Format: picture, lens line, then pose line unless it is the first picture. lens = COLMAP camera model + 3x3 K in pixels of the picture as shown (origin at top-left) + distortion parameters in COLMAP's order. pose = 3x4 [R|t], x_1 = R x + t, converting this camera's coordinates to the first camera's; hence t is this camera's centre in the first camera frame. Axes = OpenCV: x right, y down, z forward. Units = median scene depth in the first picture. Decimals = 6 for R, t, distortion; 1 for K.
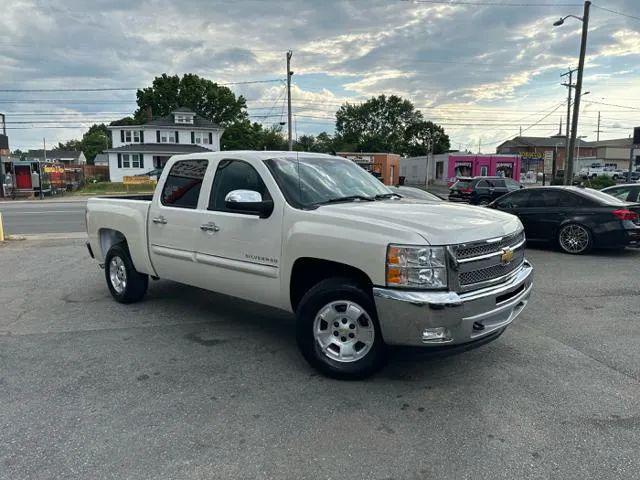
lens RADIAL K [[450.5, 0, 319.4], [0, 450.5, 223.6], [0, 0, 1]] dist [0.024399, -0.034277]
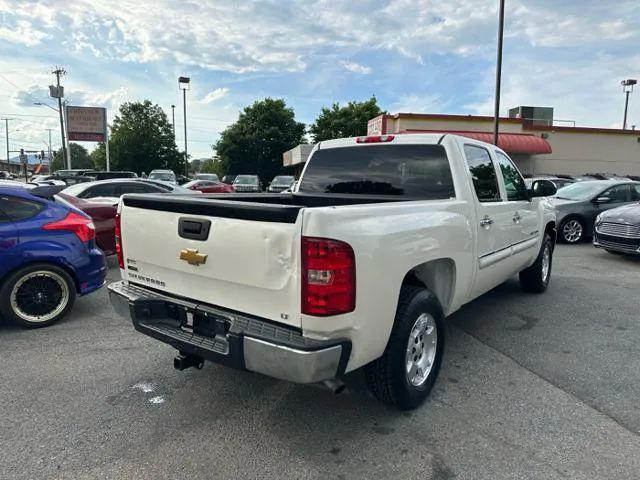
lens RADIAL K [[450.5, 0, 318.2], [0, 450.5, 239.9], [0, 0, 1]] dist [0.024399, -0.034277]
pose [[-0.087633, -0.122192, 0.988630, -0.097793], [0.079761, 0.988401, 0.129234, -0.008871], [-0.992954, 0.090179, -0.076871, 0.121835]]
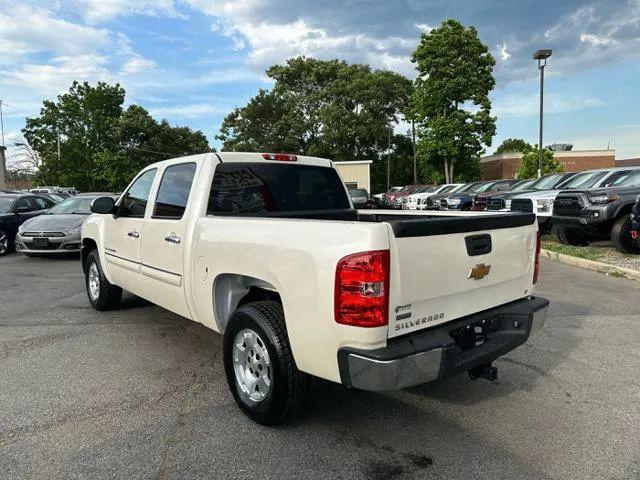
lens RADIAL K [[450.5, 0, 321.6], [0, 450.5, 235.1], [0, 0, 1]] dist [0.024399, -0.034277]
pose [[-0.992278, 0.007944, 0.123776, -0.039168], [0.030185, 0.983410, 0.178867, -0.015379], [-0.120302, 0.181222, -0.976056, 0.181284]]
